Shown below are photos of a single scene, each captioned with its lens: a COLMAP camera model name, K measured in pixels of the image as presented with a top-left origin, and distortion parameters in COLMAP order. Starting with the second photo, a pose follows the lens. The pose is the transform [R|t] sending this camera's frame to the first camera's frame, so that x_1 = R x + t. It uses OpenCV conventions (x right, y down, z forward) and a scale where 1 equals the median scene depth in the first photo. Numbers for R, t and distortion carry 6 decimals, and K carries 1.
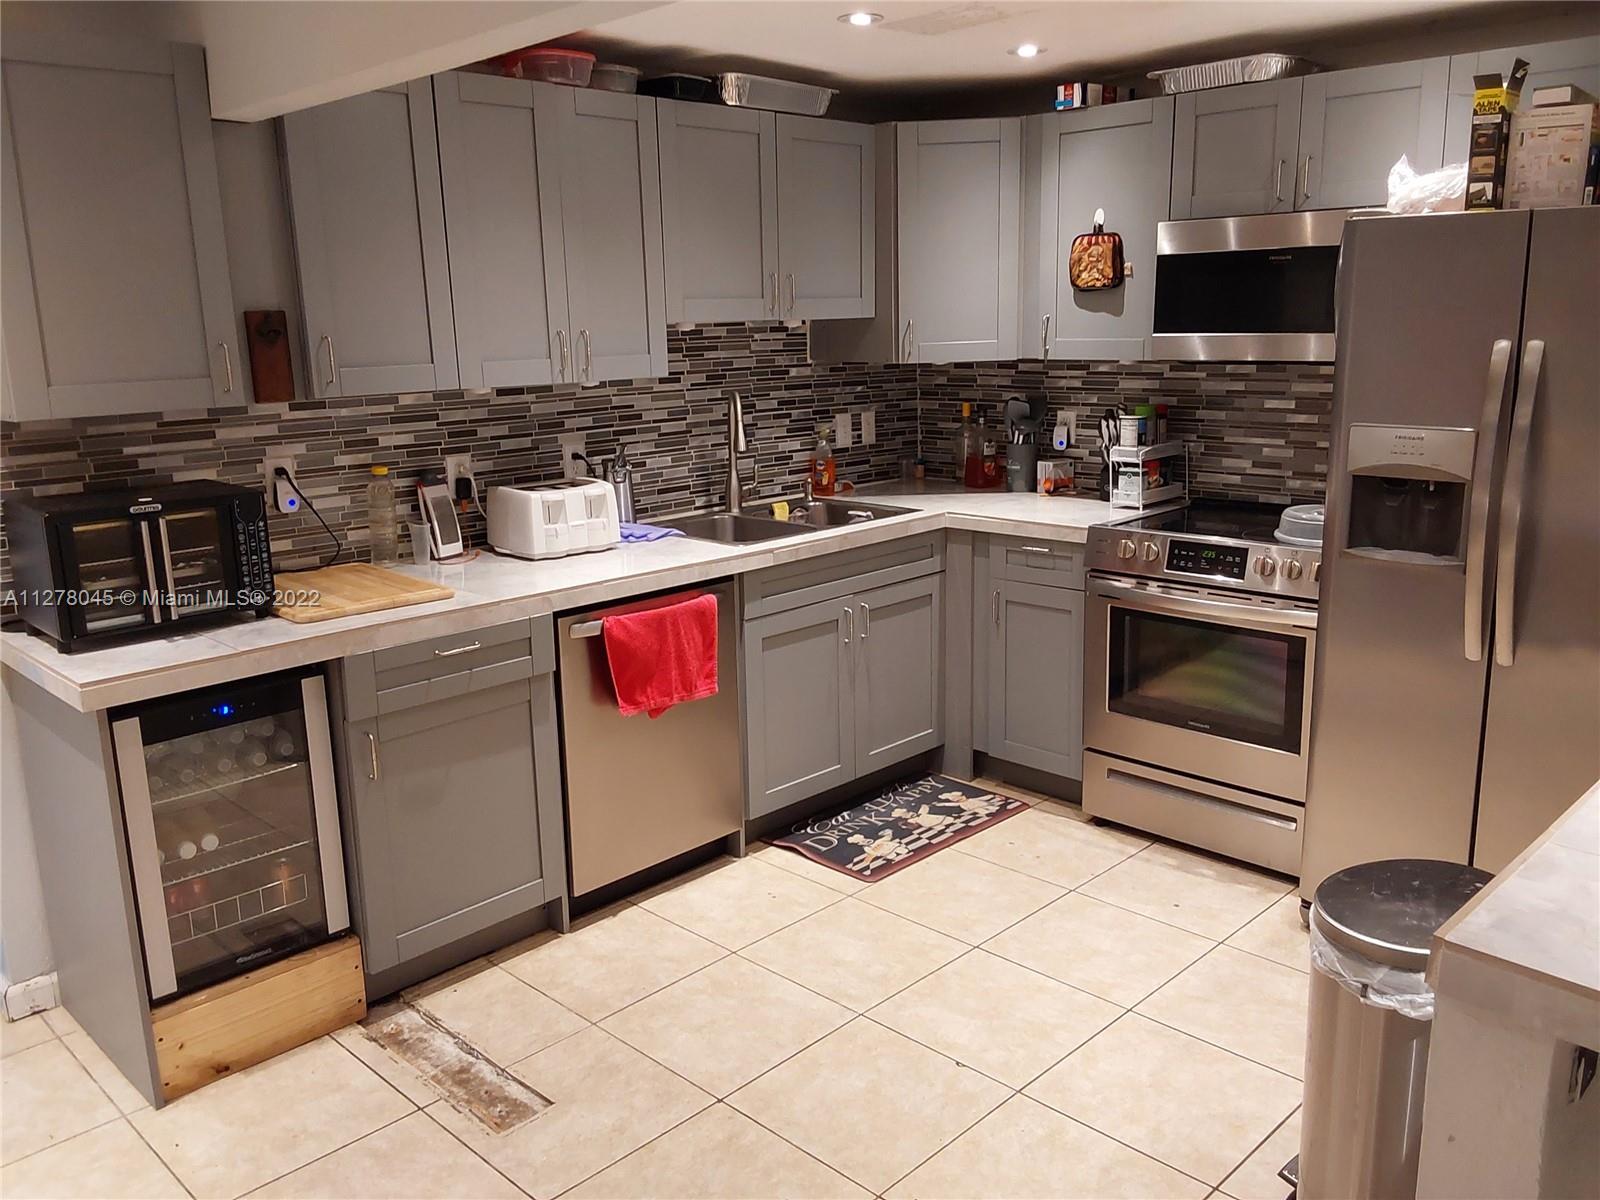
lens RADIAL K [[1290.6, 0, 804.5], [0, 1290.6, 570.6], [0, 0, 1]] dist [0.128118, -0.211886]
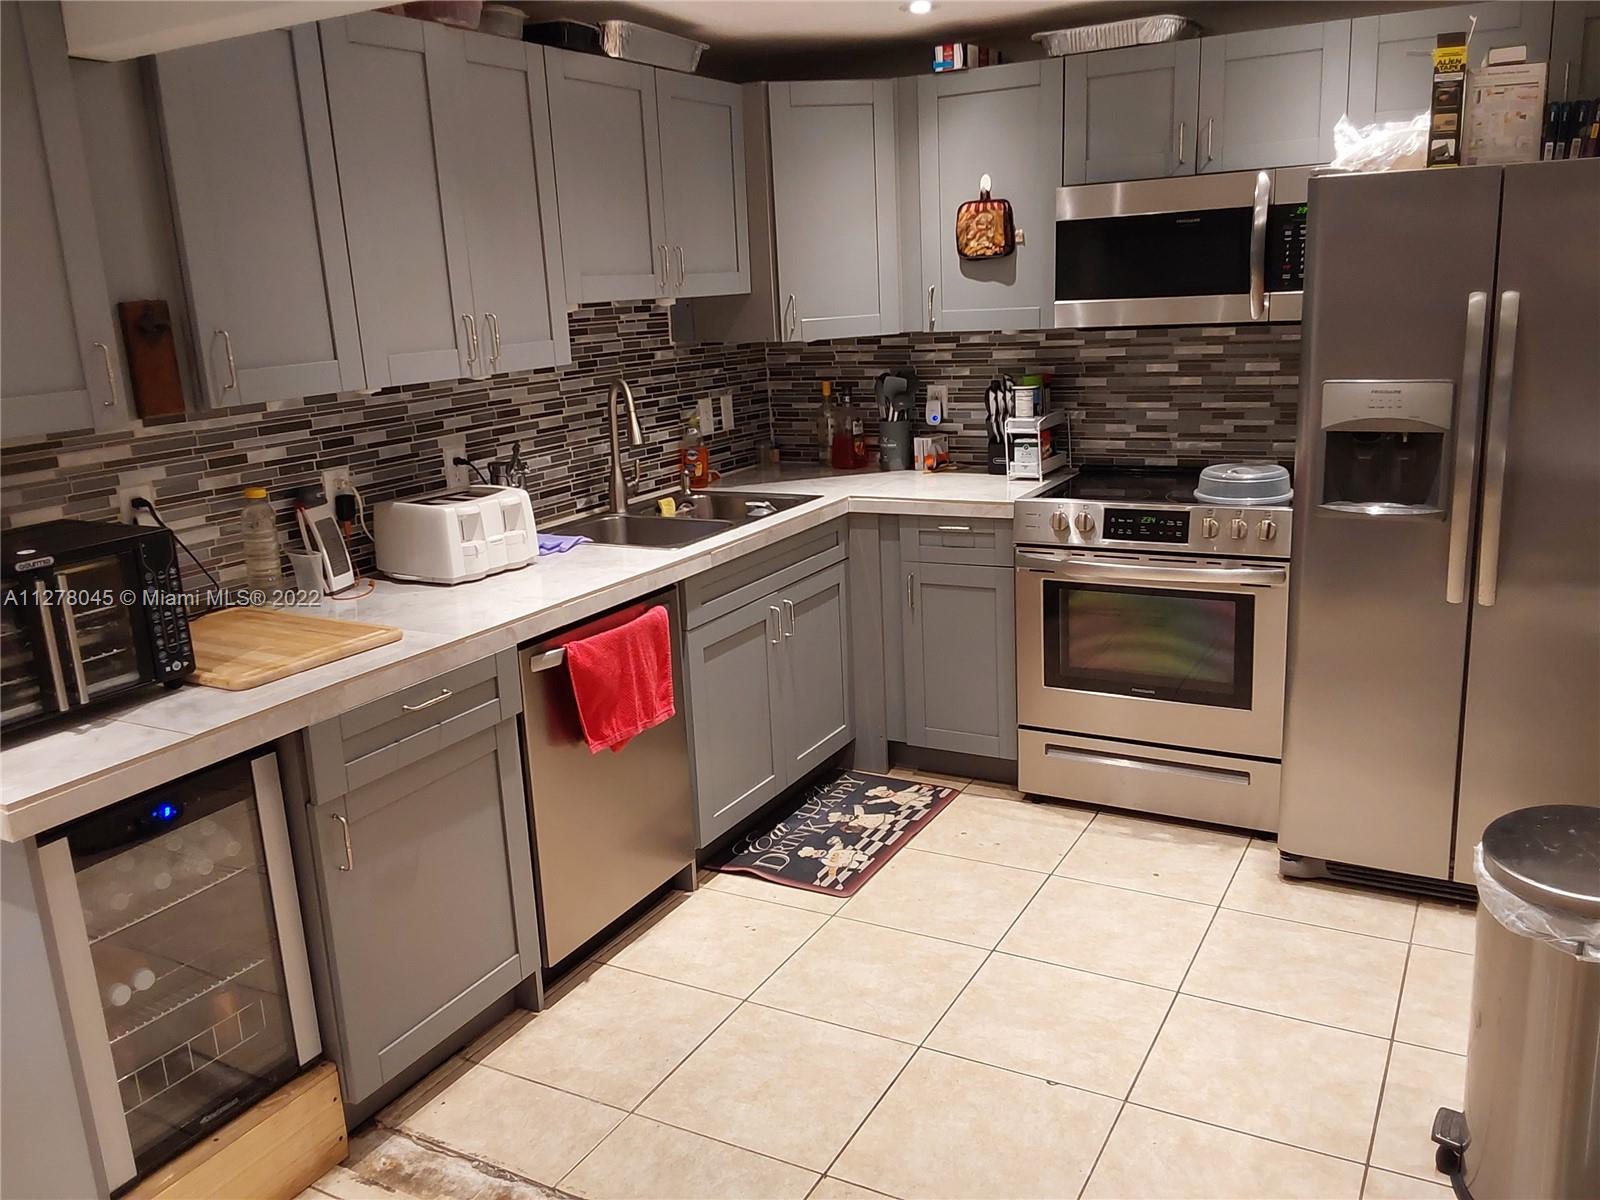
lens RADIAL K [[1281.4, 0, 800.0], [0, 1281.4, 571.6], [0, 0, 1]] dist [0.121896, -0.197115]
pose [[0.961910, -0.084343, 0.260029, -0.195739], [0.080541, 0.996431, 0.025263, -0.018777], [-0.261232, -0.003357, 0.965270, 0.109921]]
